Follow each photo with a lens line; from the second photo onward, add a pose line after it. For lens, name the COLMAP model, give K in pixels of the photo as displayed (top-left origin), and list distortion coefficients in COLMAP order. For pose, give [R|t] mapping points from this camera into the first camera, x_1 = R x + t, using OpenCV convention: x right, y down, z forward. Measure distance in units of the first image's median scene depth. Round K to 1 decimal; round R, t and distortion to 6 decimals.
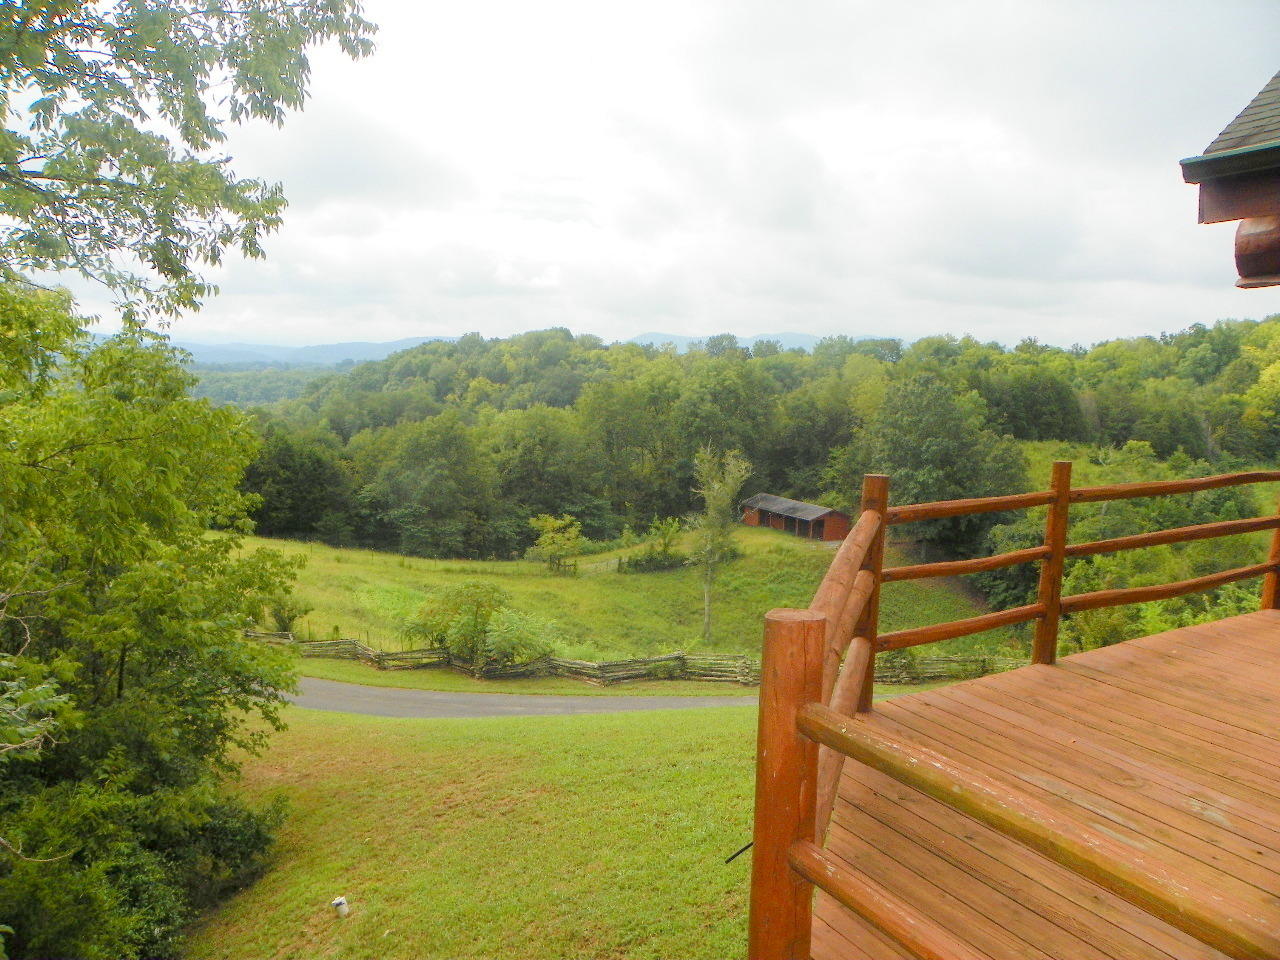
lens RADIAL K [[975.2, 0, 630.6], [0, 975.2, 484.9], [0, 0, 1]] dist [-0.151563, 0.083897]
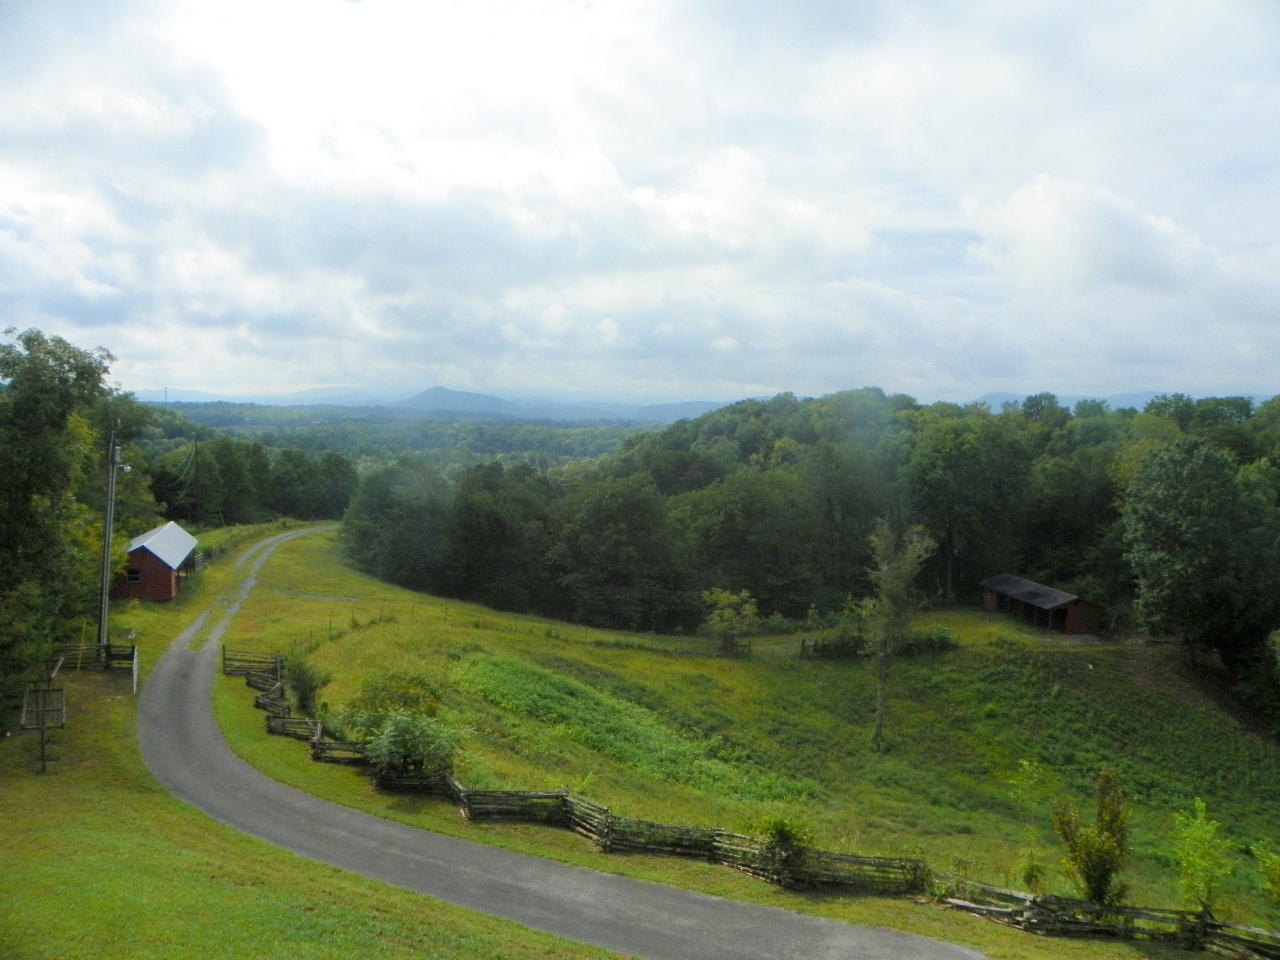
lens RADIAL K [[975.2, 0, 645.4], [0, 975.2, 477.0], [0, 0, 1]] dist [-0.151563, 0.083897]
pose [[0.942551, 0.019186, -0.333511, 0.125345], [-0.042185, 0.997193, -0.061855, -0.012209], [0.331388, 0.072371, 0.940715, 0.091677]]
